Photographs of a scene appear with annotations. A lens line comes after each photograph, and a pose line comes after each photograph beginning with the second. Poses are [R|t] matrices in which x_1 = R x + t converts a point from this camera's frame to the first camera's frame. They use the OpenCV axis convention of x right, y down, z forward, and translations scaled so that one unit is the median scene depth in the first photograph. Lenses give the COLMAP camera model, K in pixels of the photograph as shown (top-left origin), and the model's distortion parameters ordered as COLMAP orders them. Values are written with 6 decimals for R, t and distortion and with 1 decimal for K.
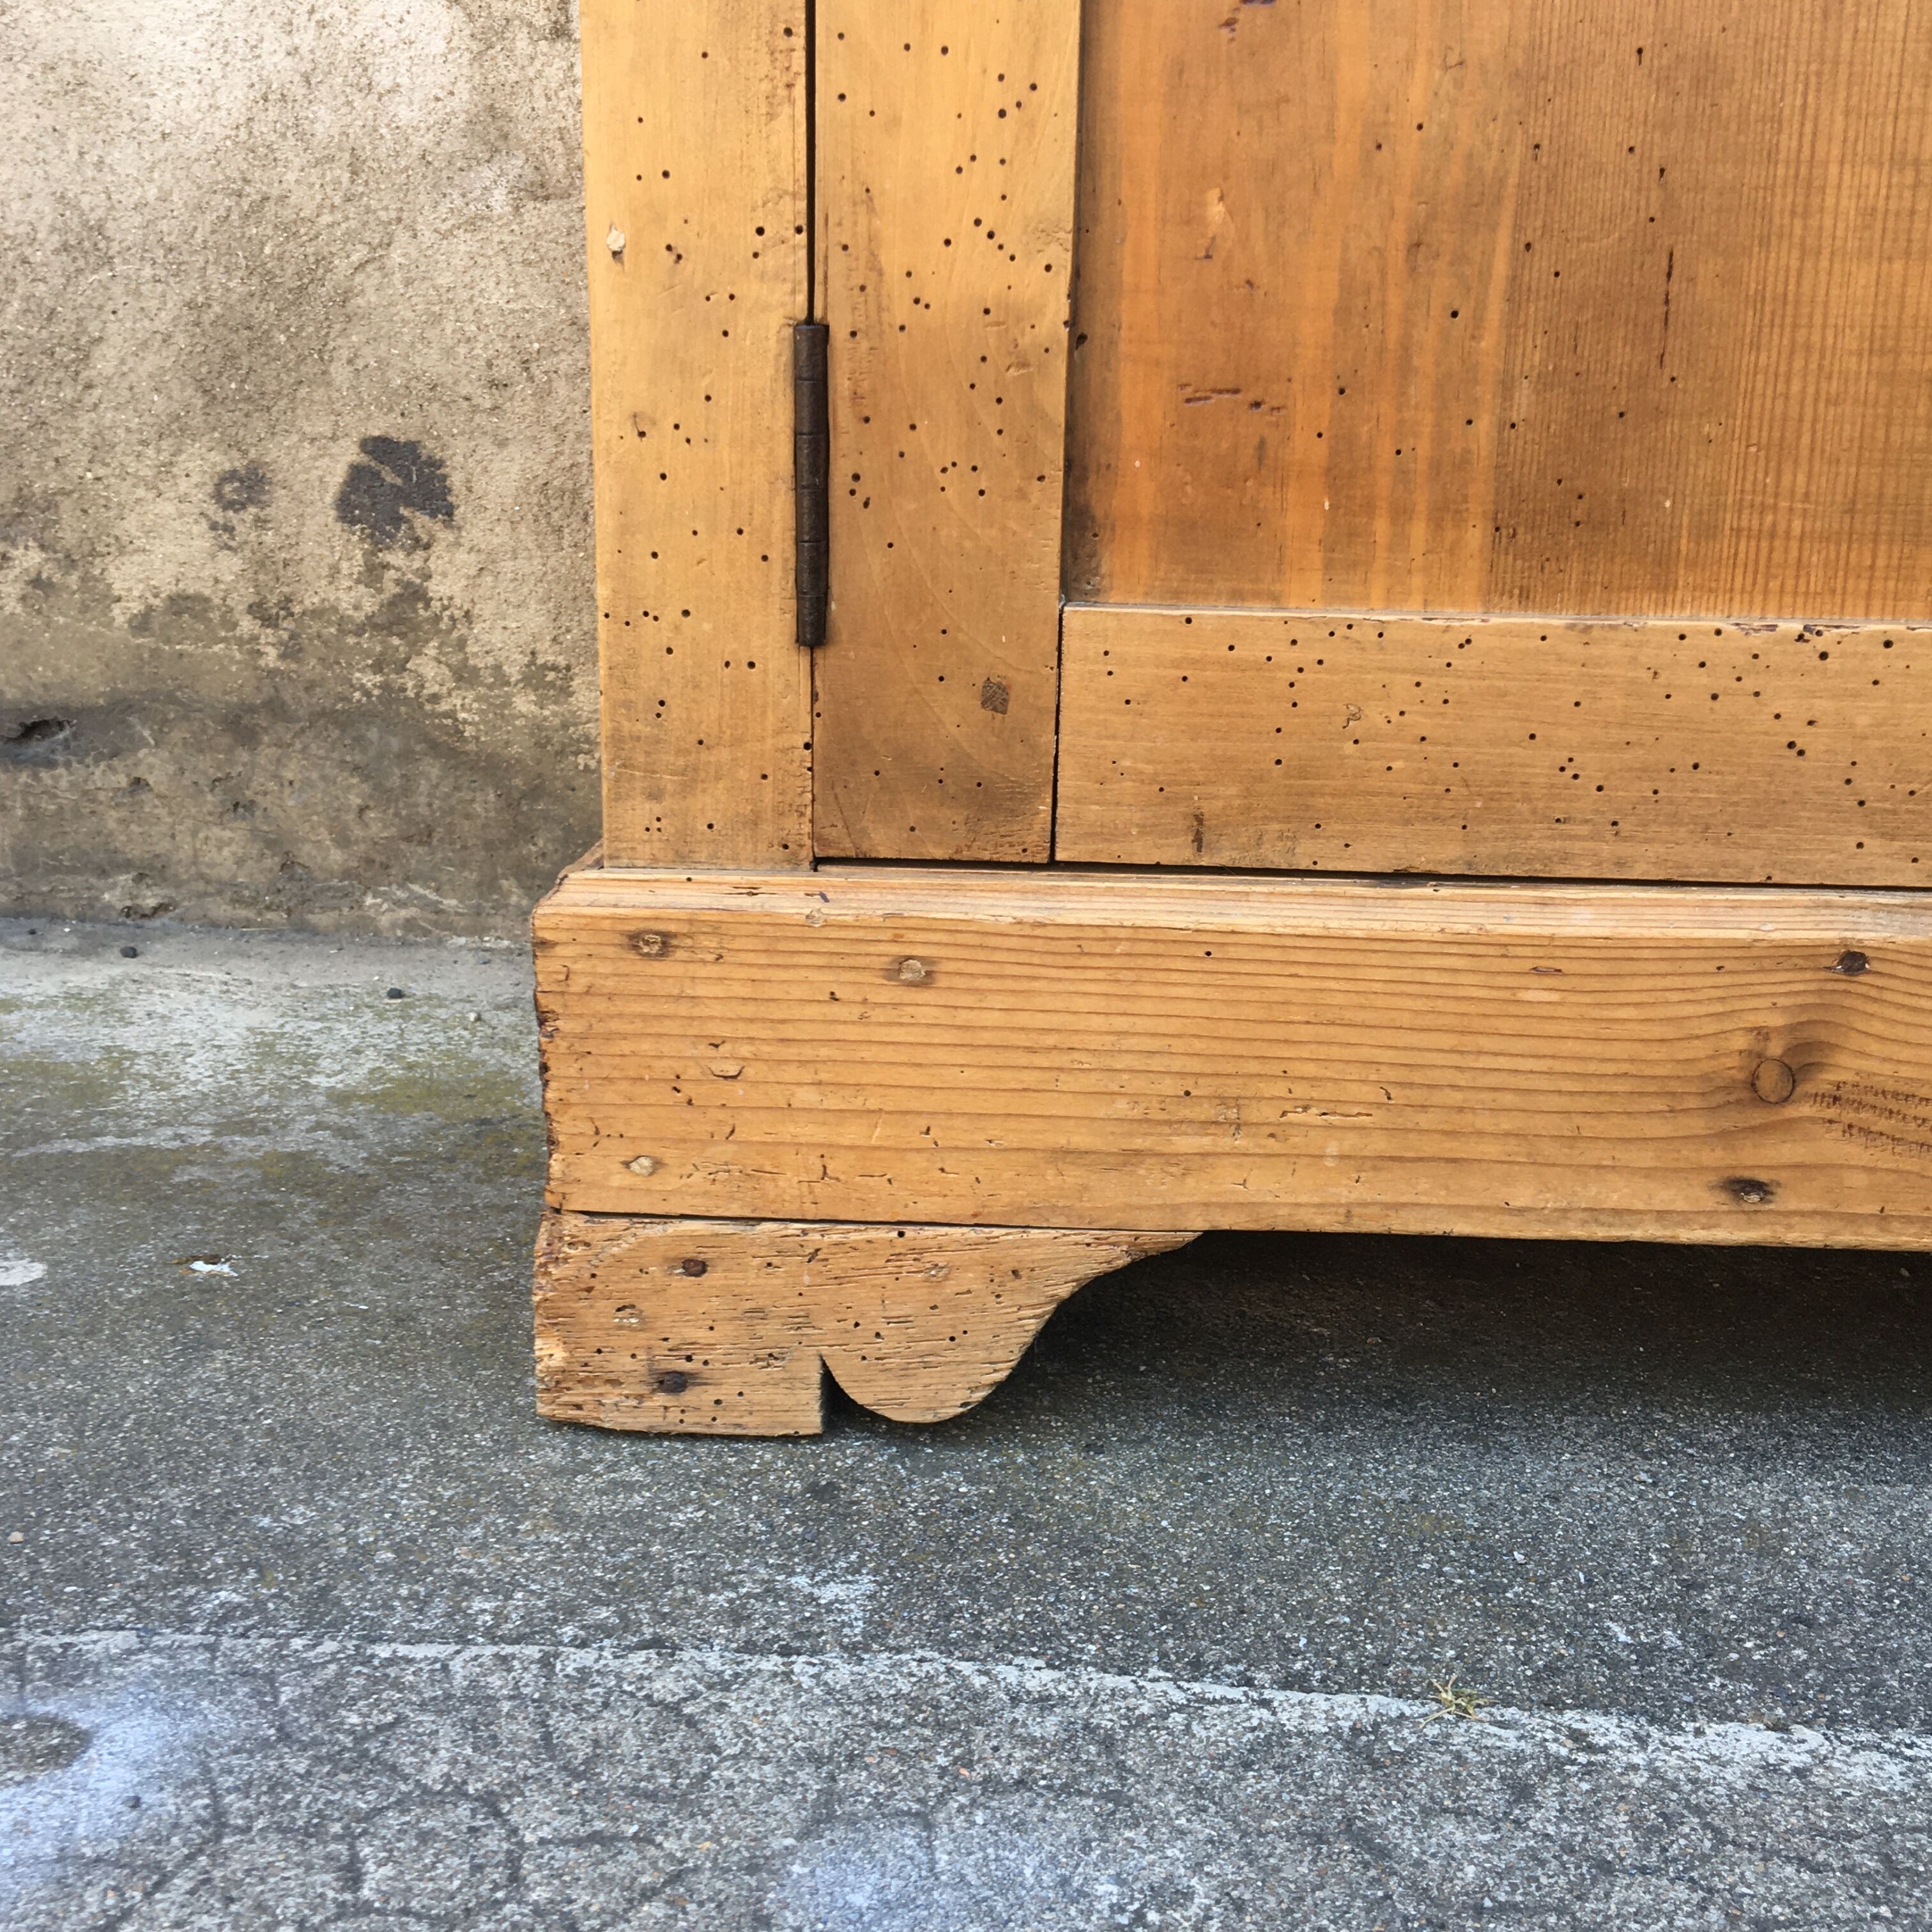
lens RADIAL K [[2370.4, 0, 972.2], [0, 2370.4, 963.9], [0, 0, 1]] dist [0.044287, 0.000000]
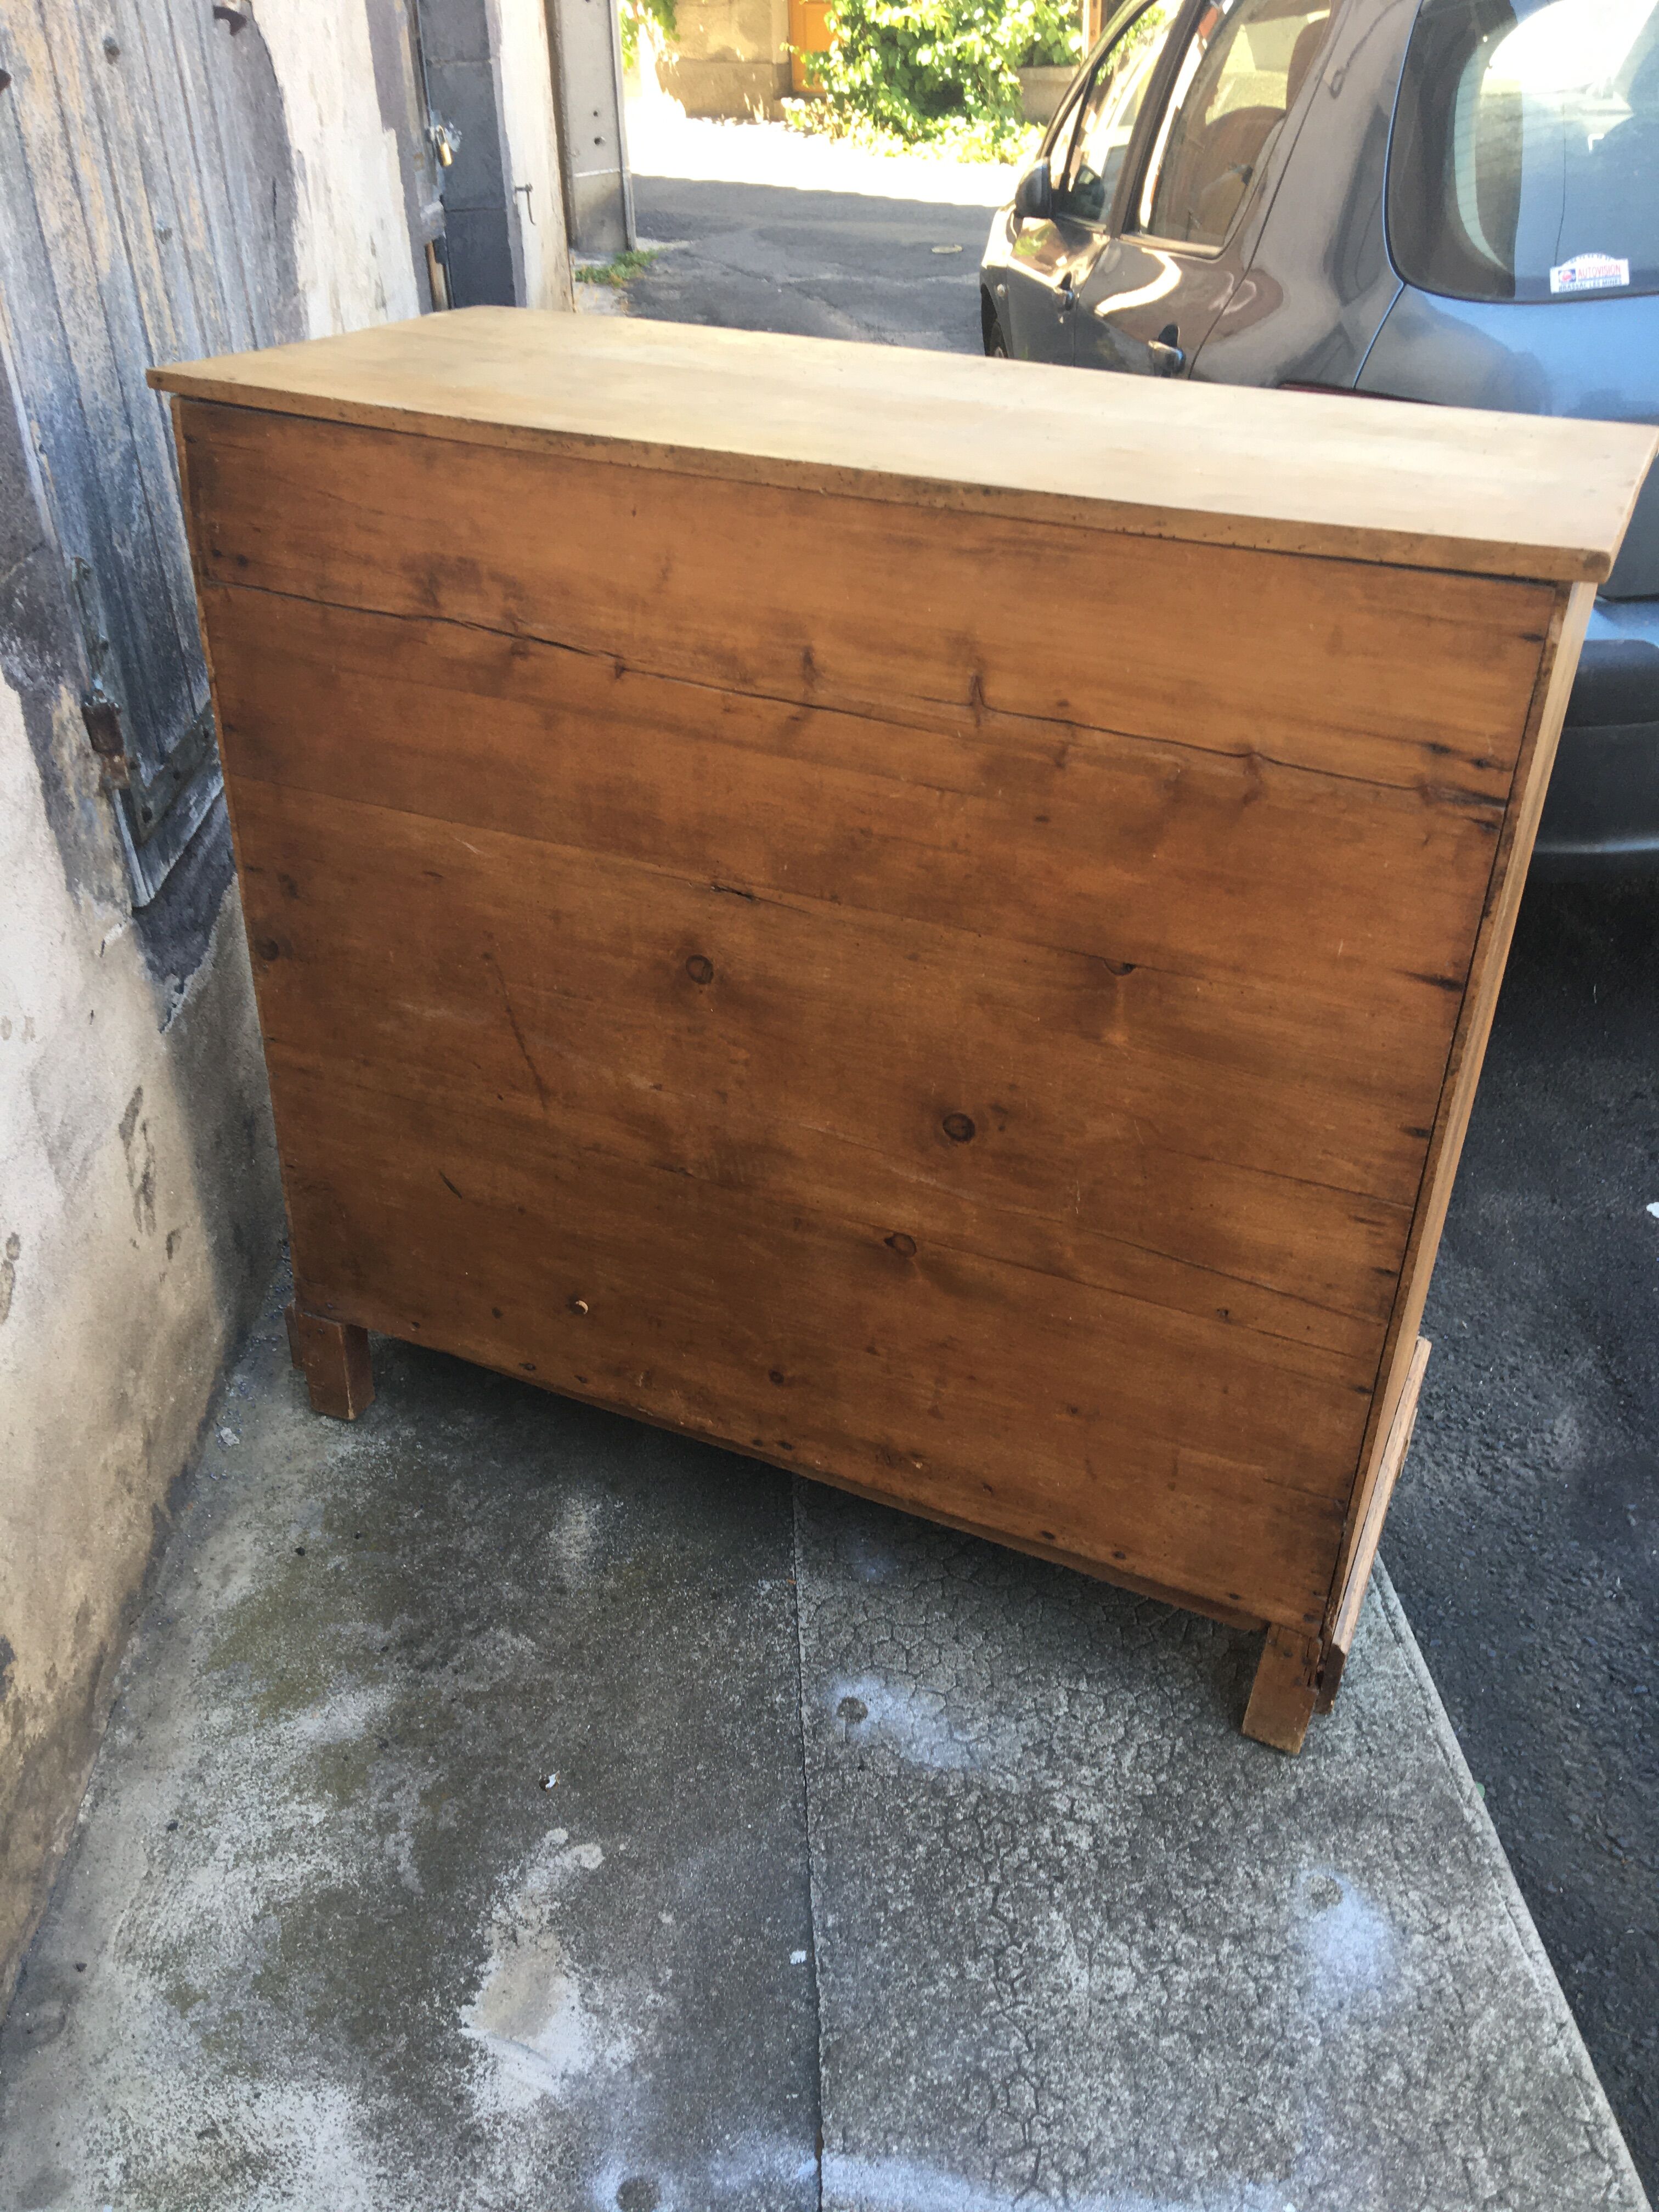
lens RADIAL K [[1882.6, 0, 837.6], [0, 1882.6, 1099.4], [0, 0, 1]] dist [0.059777, -0.085738]
pose [[-0.134194, -0.517677, 0.844987, -2.320972], [0.195901, 0.822013, 0.534713, -2.103842], [-0.971398, 0.237289, -0.008896, 0.622802]]
